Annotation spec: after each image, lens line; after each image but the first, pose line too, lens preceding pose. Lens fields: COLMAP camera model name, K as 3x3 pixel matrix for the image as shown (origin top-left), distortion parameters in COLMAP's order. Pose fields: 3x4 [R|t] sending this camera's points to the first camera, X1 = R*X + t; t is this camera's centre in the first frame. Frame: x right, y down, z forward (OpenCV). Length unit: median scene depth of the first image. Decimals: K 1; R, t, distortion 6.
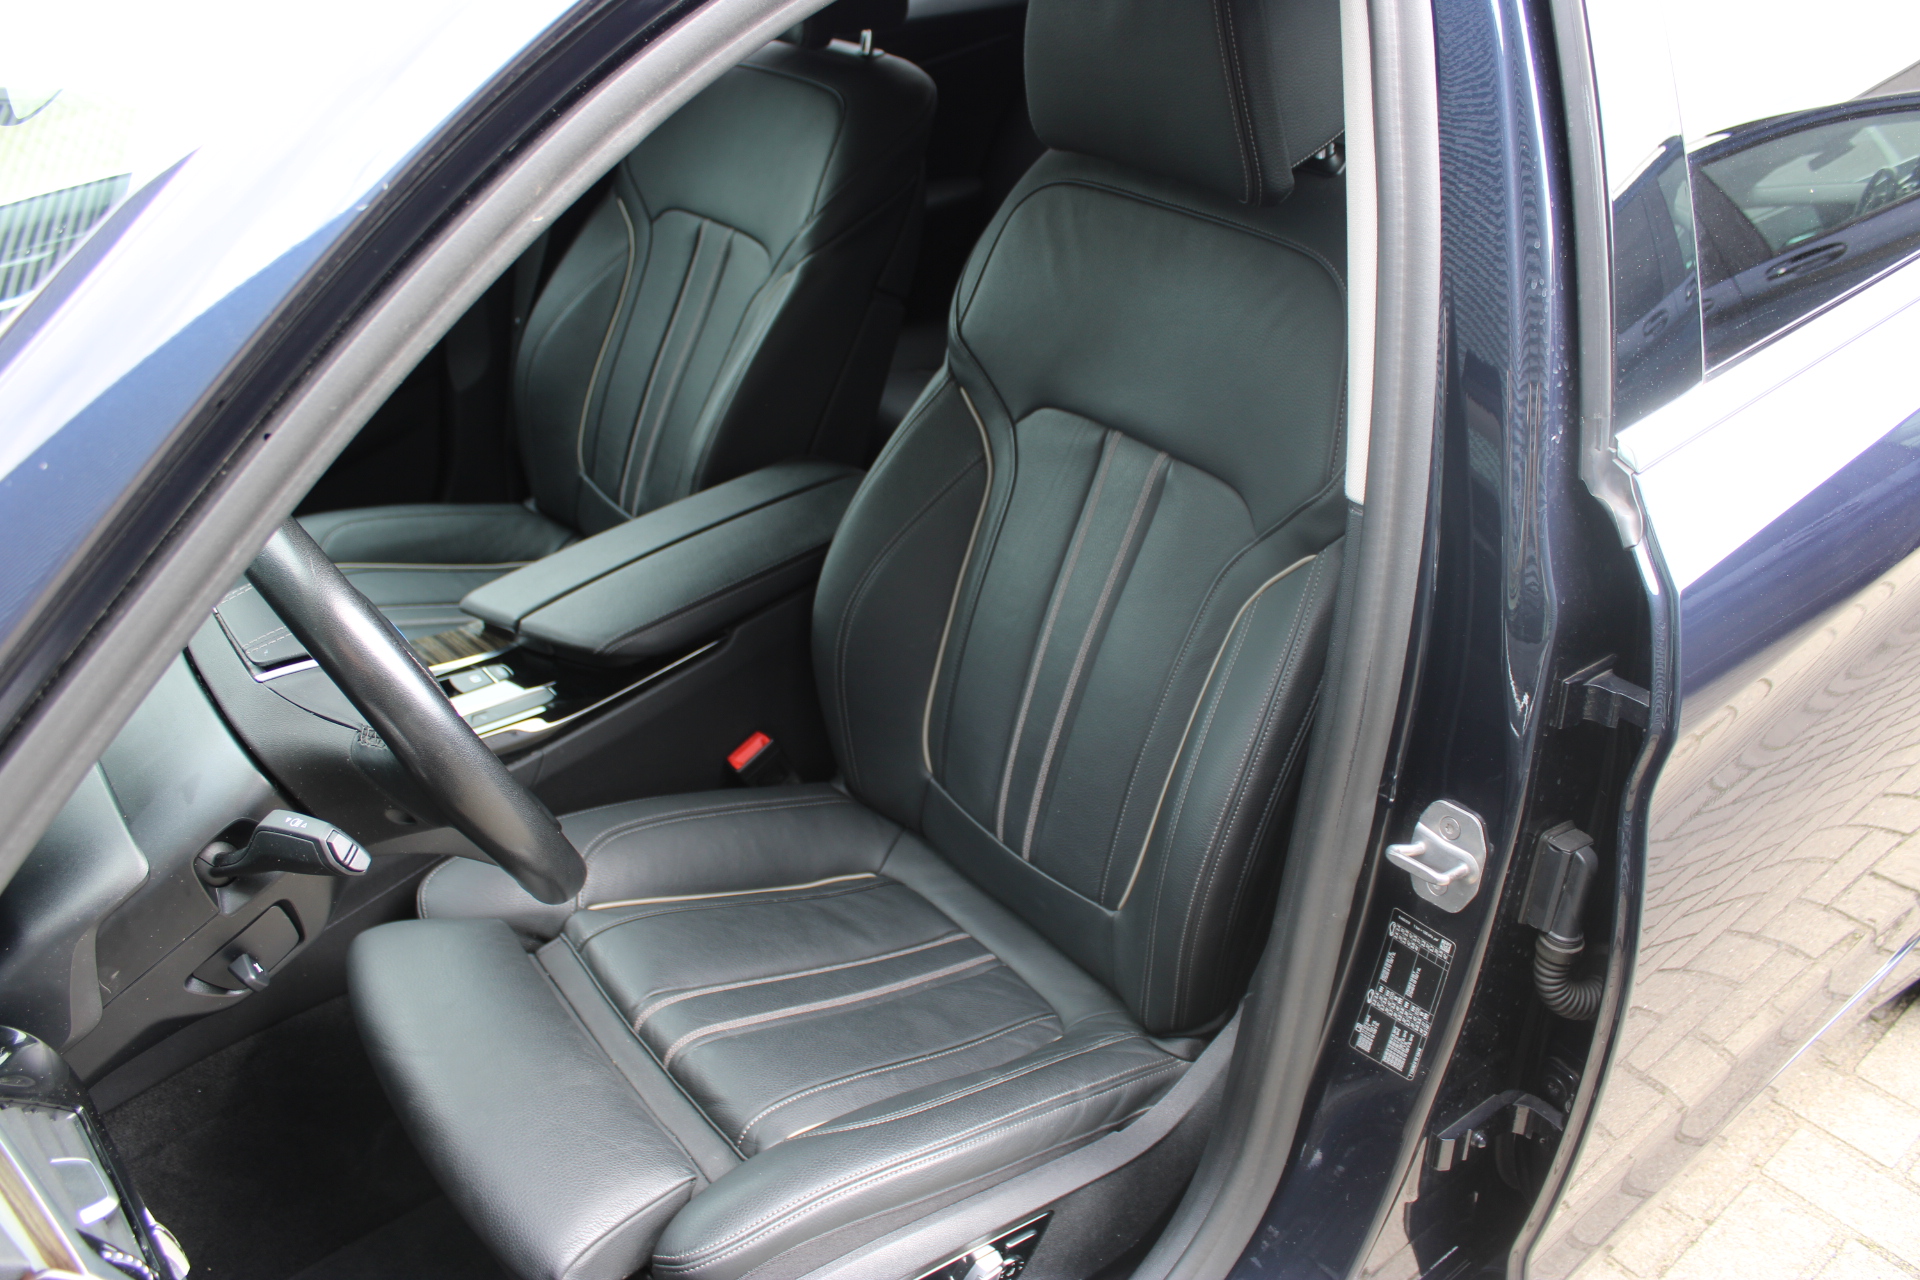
lens RADIAL K [[1602.6, 0, 960.0], [0, 1602.6, 640.0], [0, 0, 1]] dist [-0.143698, -0.000343]
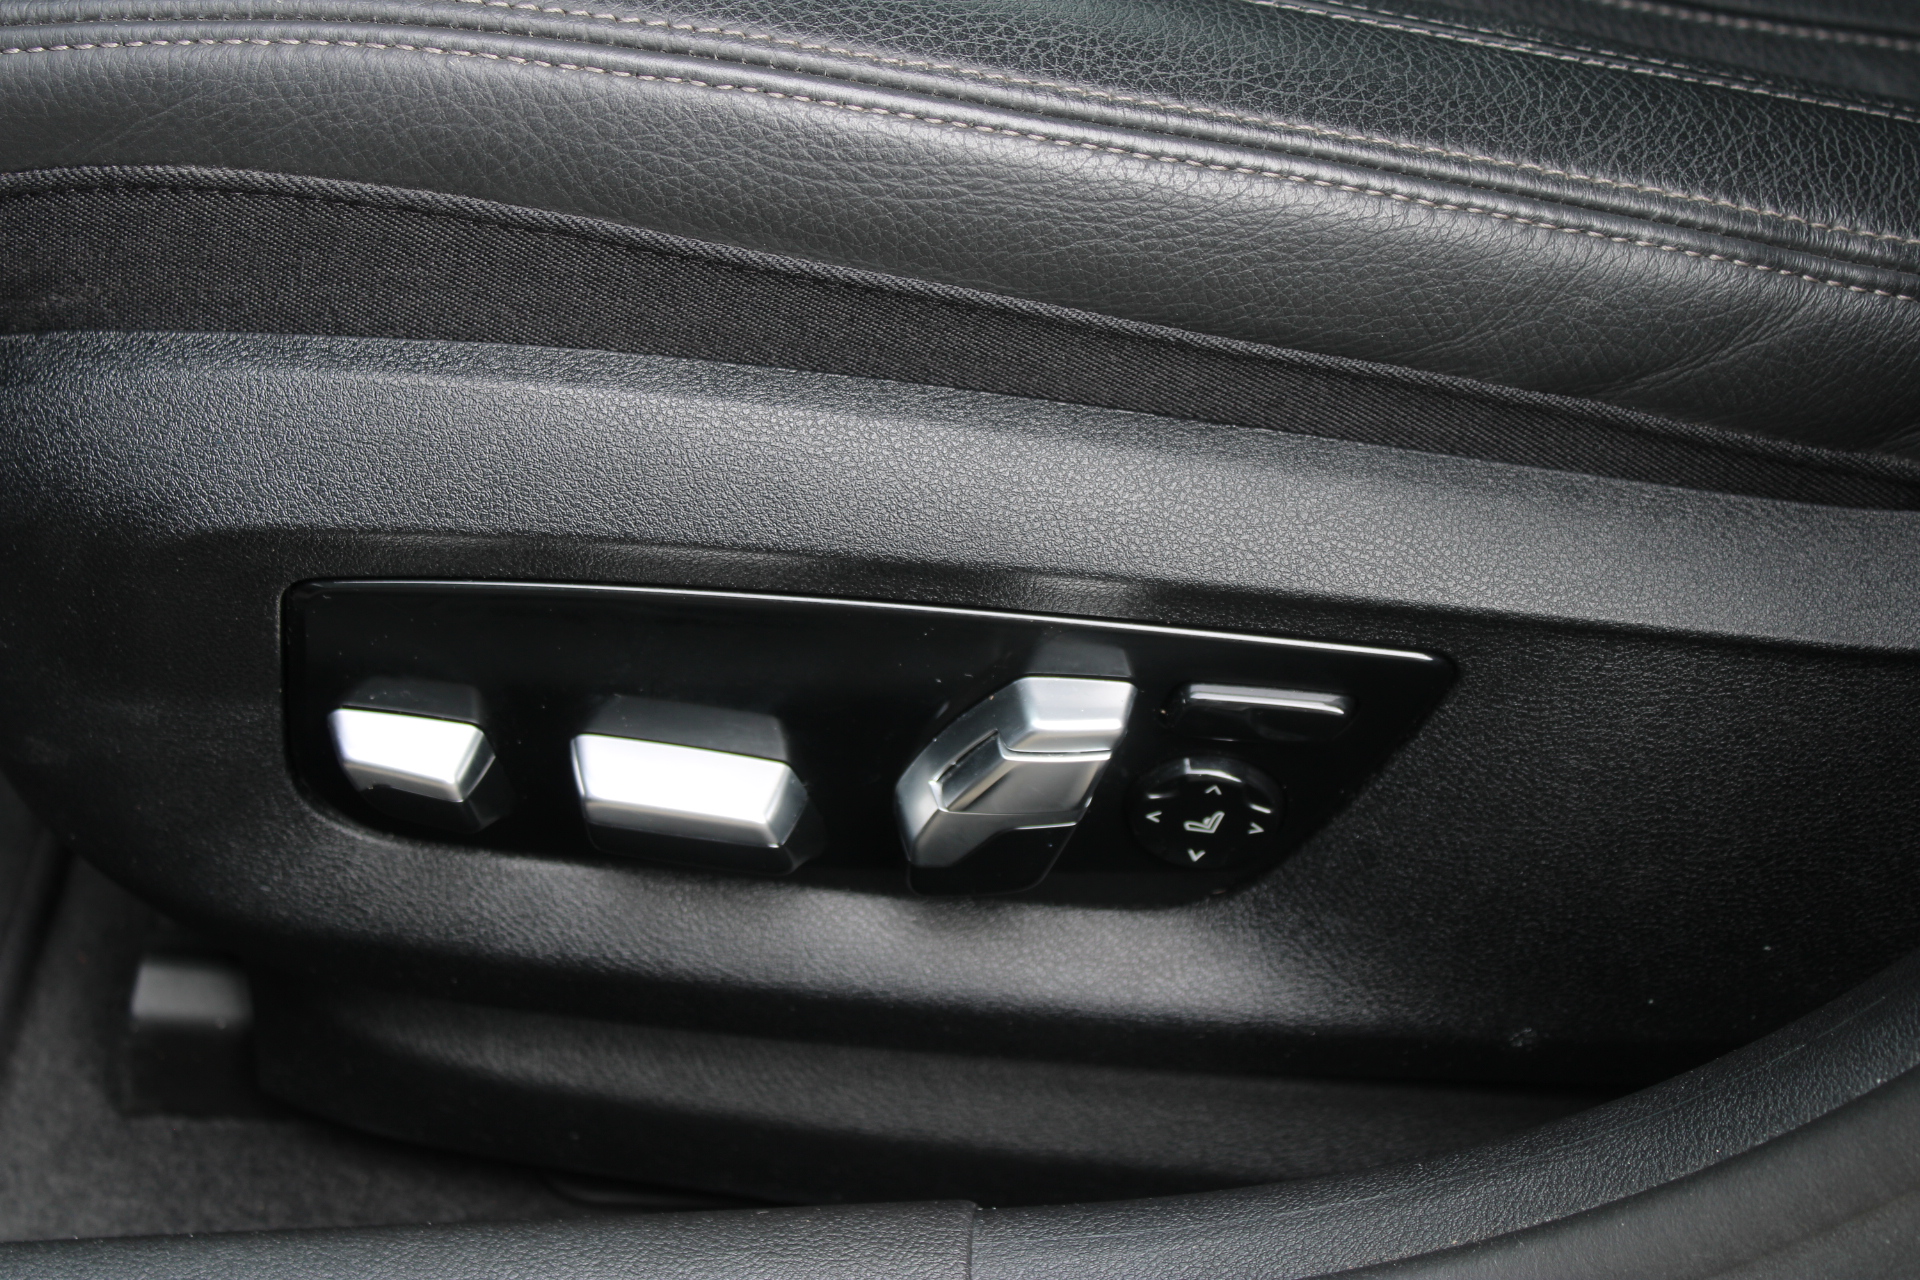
lens RADIAL K [[3350.0, 0, 960.0], [0, 3350.0, 640.0], [0, 0, 1]] dist [0.006509, 0.256652]
pose [[0.760591, 0.422714, -0.492762, 0.228006], [-0.272589, 0.896777, 0.348548, 0.204677], [0.589234, -0.130781, 0.797307, 0.554067]]
